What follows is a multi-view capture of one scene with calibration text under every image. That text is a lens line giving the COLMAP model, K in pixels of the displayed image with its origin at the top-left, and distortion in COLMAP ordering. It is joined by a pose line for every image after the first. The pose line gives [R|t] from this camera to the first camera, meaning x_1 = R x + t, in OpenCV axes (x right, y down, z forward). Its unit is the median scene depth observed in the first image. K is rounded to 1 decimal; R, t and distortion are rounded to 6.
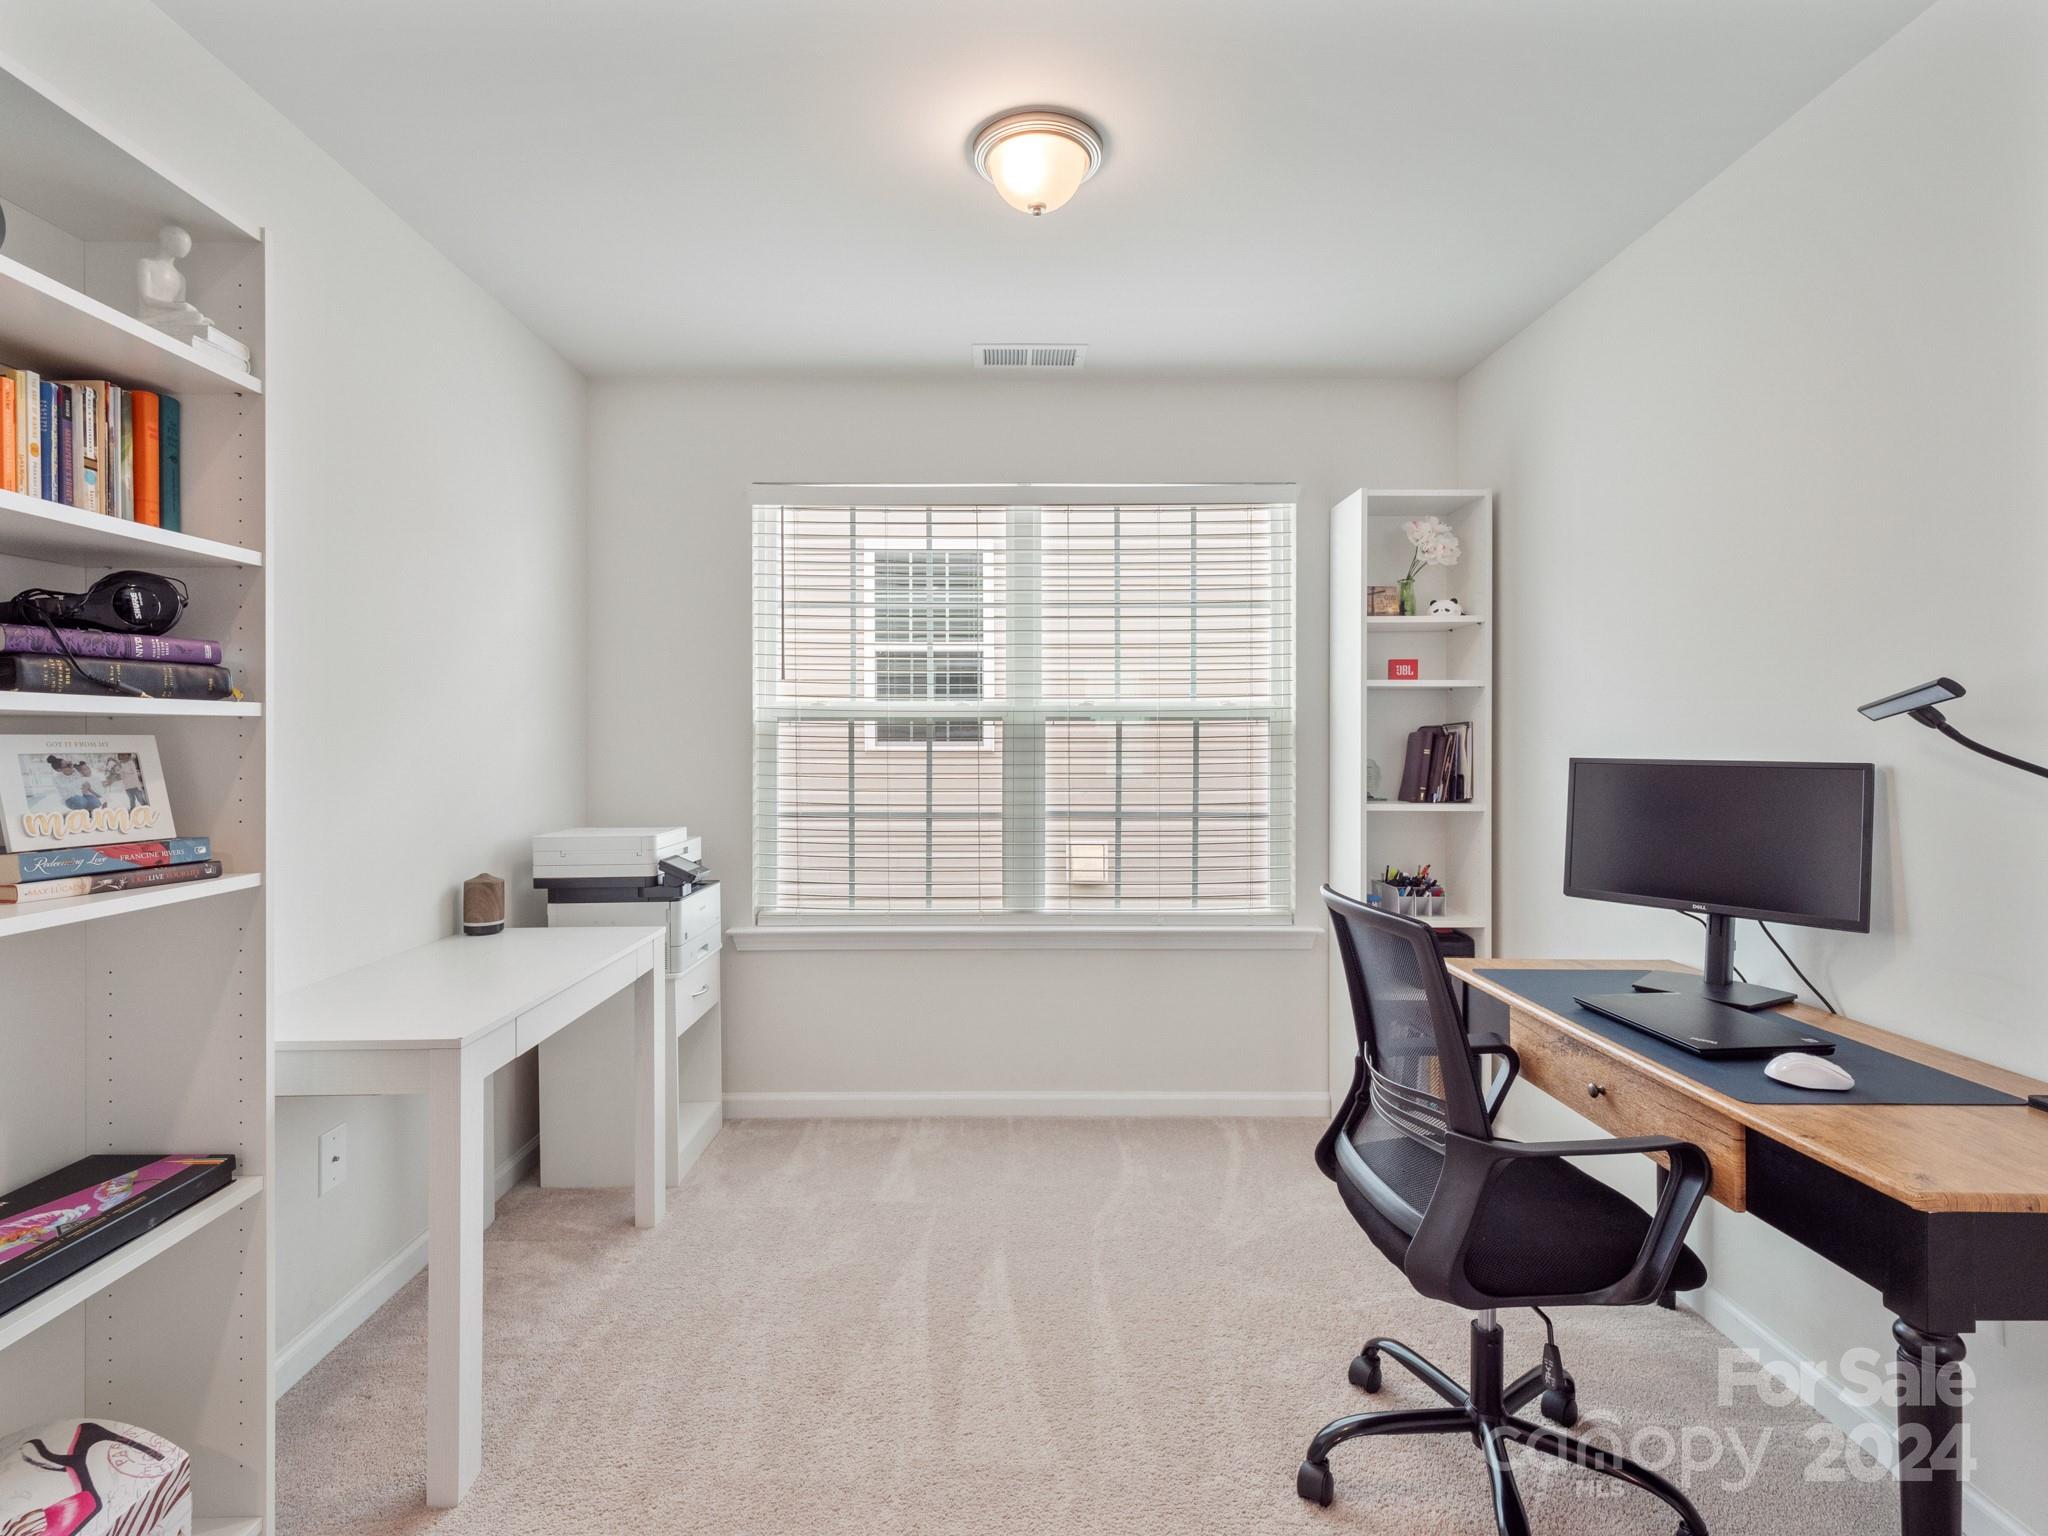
lens RADIAL K [[1003.2, 0, 1009.6], [0, 1003.2, 754.7], [0, 0, 1]] dist [0.001165, 0.000321]
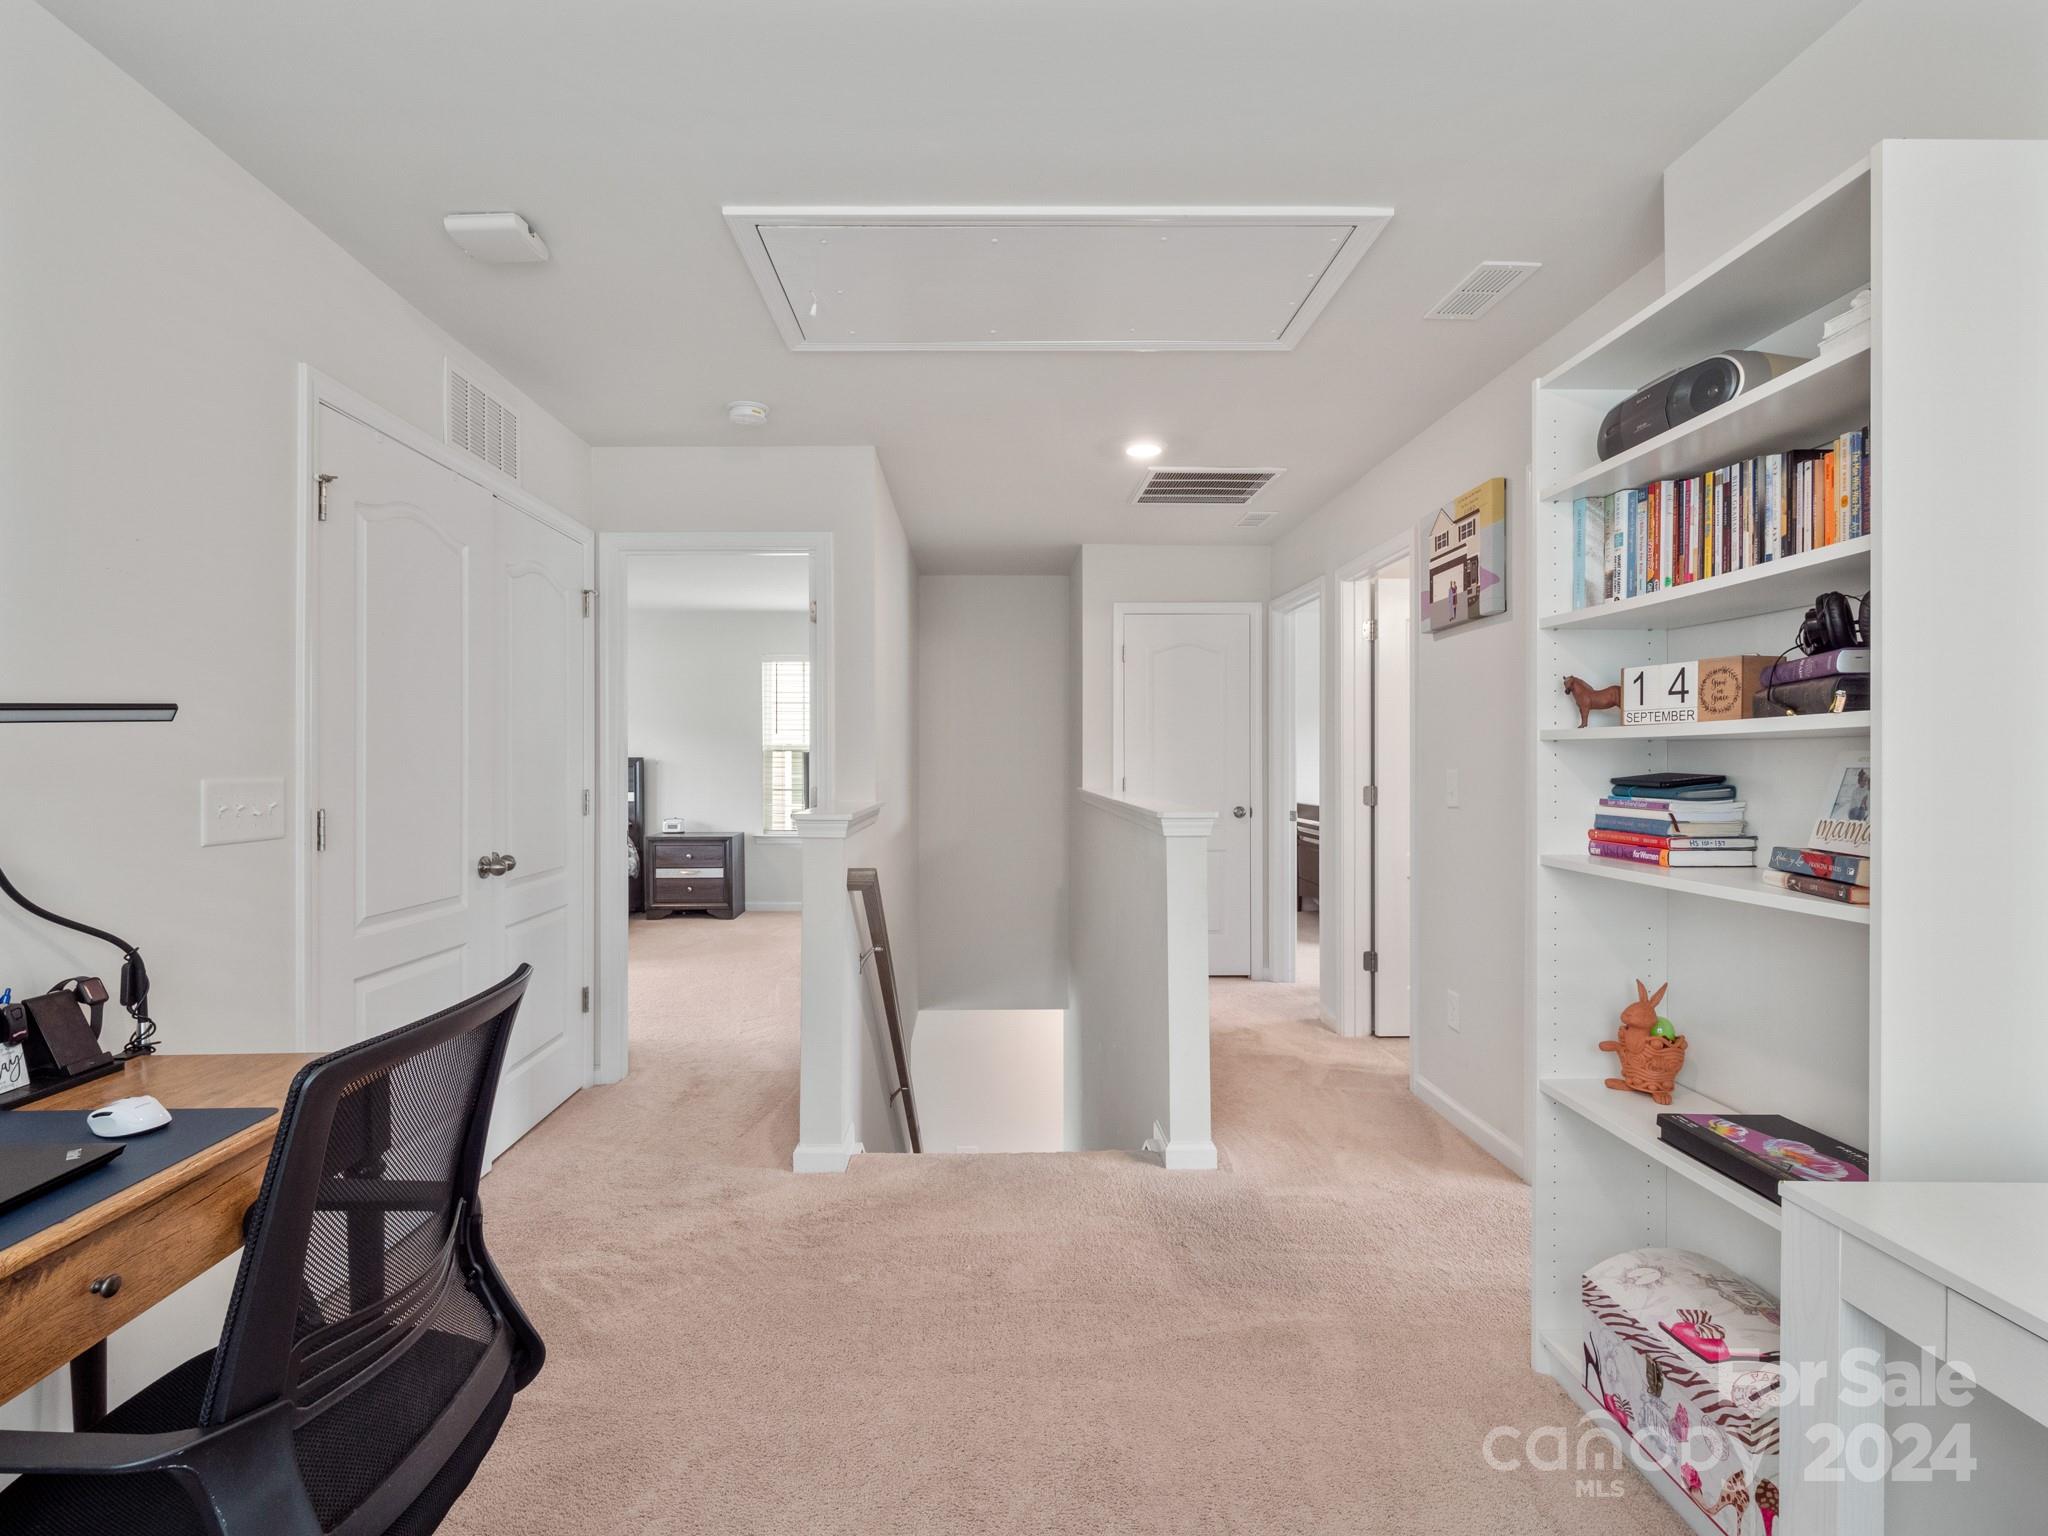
lens RADIAL K [[1003.2, 0, 1009.6], [0, 1003.2, 754.7], [0, 0, 1]] dist [0.001165, 0.000321]
pose [[-0.999465, 0.002143, -0.032635, 0.017091], [0.002421, 0.999961, -0.008509, -0.008334], [0.032616, -0.008584, -0.999431, 2.139686]]
